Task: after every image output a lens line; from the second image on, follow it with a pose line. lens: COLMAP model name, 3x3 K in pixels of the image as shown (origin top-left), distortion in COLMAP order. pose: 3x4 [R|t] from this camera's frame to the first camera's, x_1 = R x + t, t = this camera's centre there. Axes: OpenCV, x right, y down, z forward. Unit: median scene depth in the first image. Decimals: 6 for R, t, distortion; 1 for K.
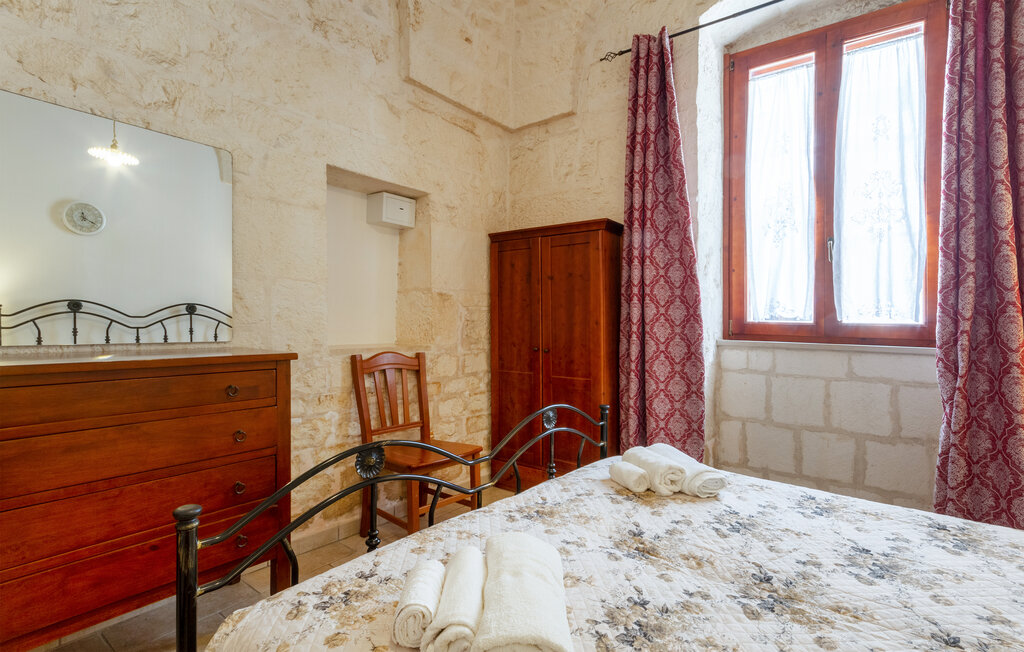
lens RADIAL K [[496.3, 0, 524.9], [0, 496.3, 325.0], [0, 0, 1]] dist [0.026546, 0.000990]
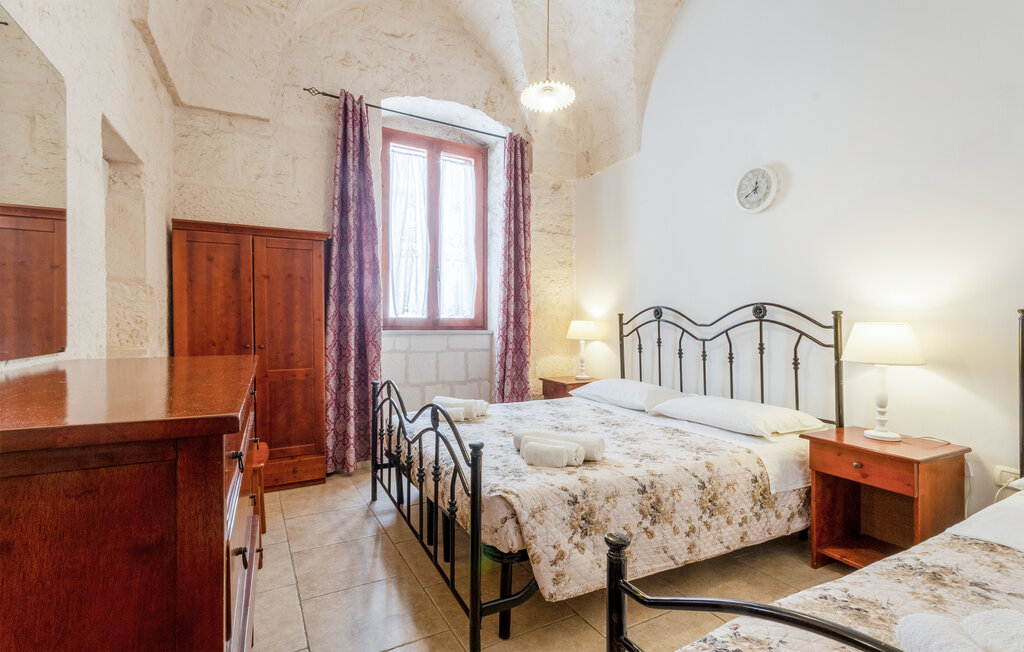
lens RADIAL K [[496.3, 0, 524.9], [0, 496.3, 325.0], [0, 0, 1]] dist [0.026546, 0.000990]
pose [[0.376956, -0.020565, 0.926003, -0.762244], [0.006300, 0.999787, 0.019639, -0.011370], [-0.926210, -0.001569, 0.377005, 0.106379]]
